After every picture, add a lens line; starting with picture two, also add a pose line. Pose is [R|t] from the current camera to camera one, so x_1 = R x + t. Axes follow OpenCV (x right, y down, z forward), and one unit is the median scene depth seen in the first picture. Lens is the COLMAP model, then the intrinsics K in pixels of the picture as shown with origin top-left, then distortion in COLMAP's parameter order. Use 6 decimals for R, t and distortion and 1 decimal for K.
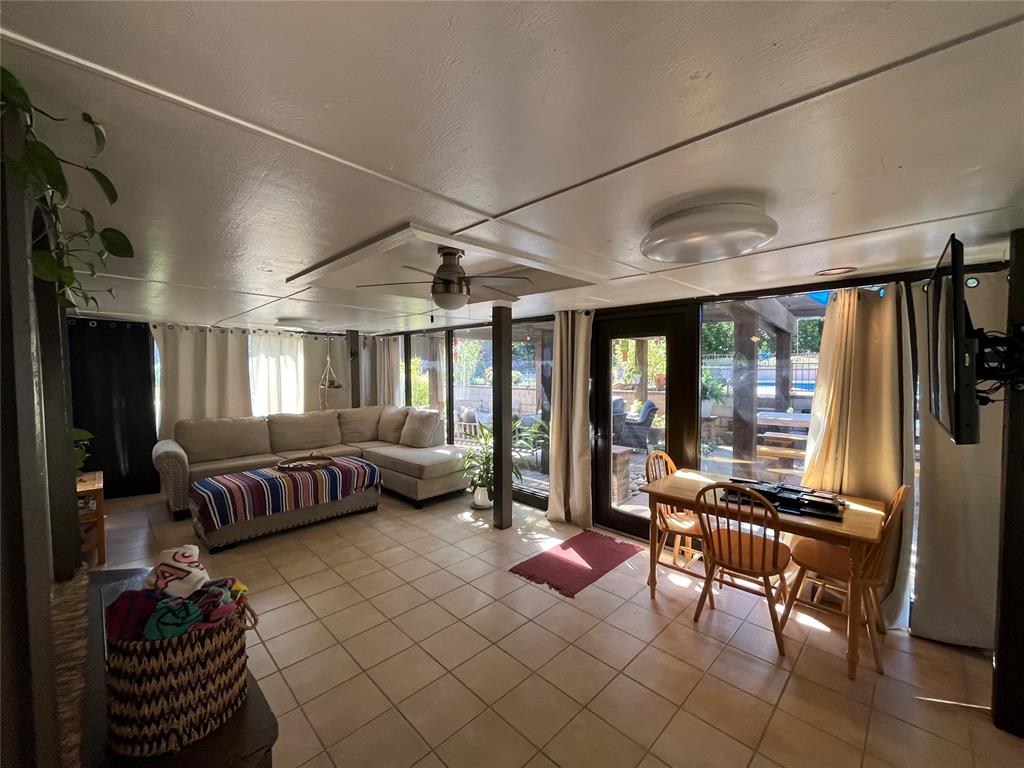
lens RADIAL K [[412.9, 0, 512.0], [0, 412.9, 384.0], [0, 0, 1]] dist [-0.000325, 0.000001]
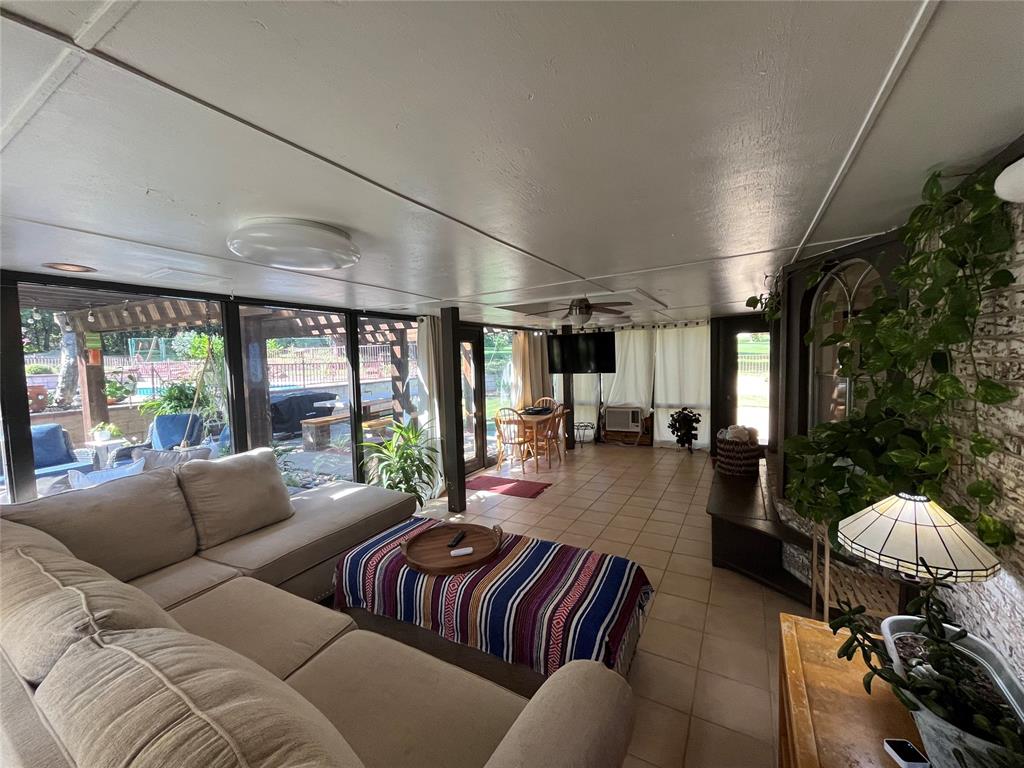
lens RADIAL K [[412.9, 0, 512.0], [0, 412.9, 384.0], [0, 0, 1]] dist [-0.000325, 0.000001]
pose [[-0.257955, -0.052440, 0.964733, -1.291908], [0.065440, 0.995285, 0.071598, -0.061433], [-0.963938, 0.081602, -0.253307, 1.321671]]
